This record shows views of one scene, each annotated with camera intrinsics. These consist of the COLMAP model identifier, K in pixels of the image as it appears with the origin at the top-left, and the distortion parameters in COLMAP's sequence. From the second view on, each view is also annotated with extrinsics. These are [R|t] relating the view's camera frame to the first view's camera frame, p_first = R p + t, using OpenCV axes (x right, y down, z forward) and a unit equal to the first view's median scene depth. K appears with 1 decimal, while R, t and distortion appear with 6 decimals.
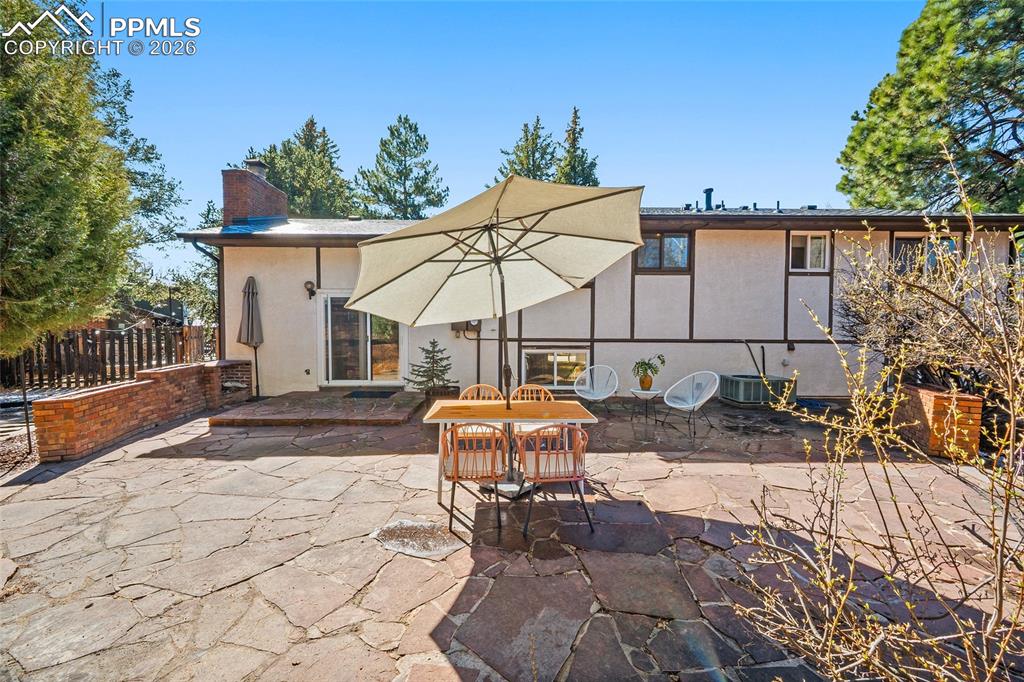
lens RADIAL K [[408.1, 0, 504.9], [0, 408.1, 345.8], [0, 0, 1]] dist [-0.001033, -0.000096]
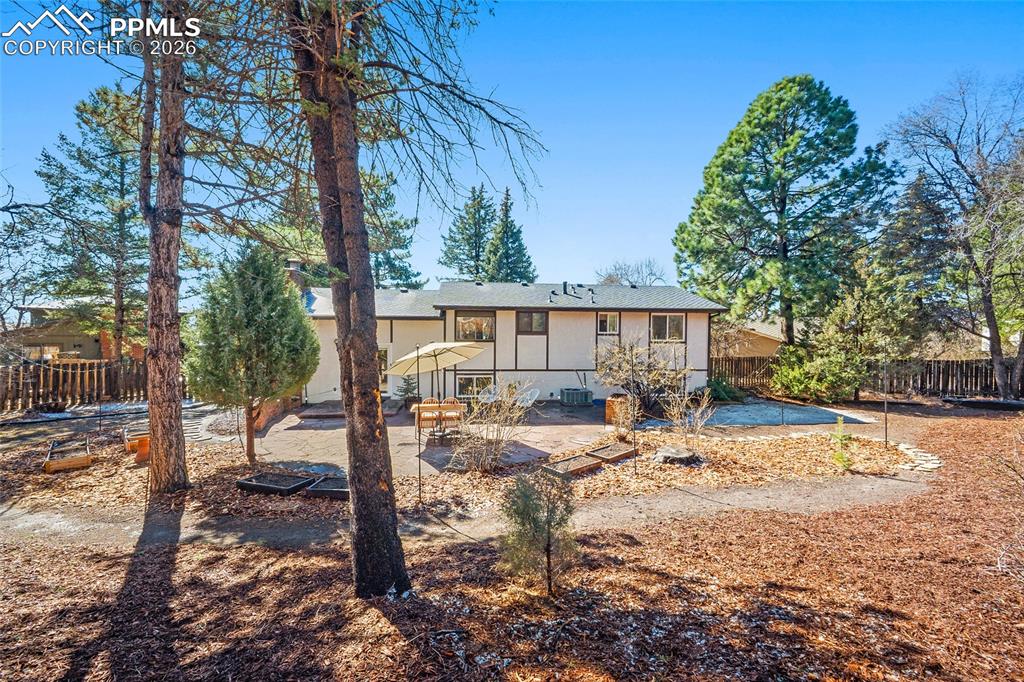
lens RADIAL K [[408.1, 0, 504.9], [0, 408.1, 345.8], [0, 0, 1]] dist [-0.001033, -0.000096]
pose [[0.995660, -0.002162, 0.093037, 0.090226], [0.002887, 0.999967, -0.007655, -0.110925], [-0.093017, 0.007890, 0.995633, -0.847244]]
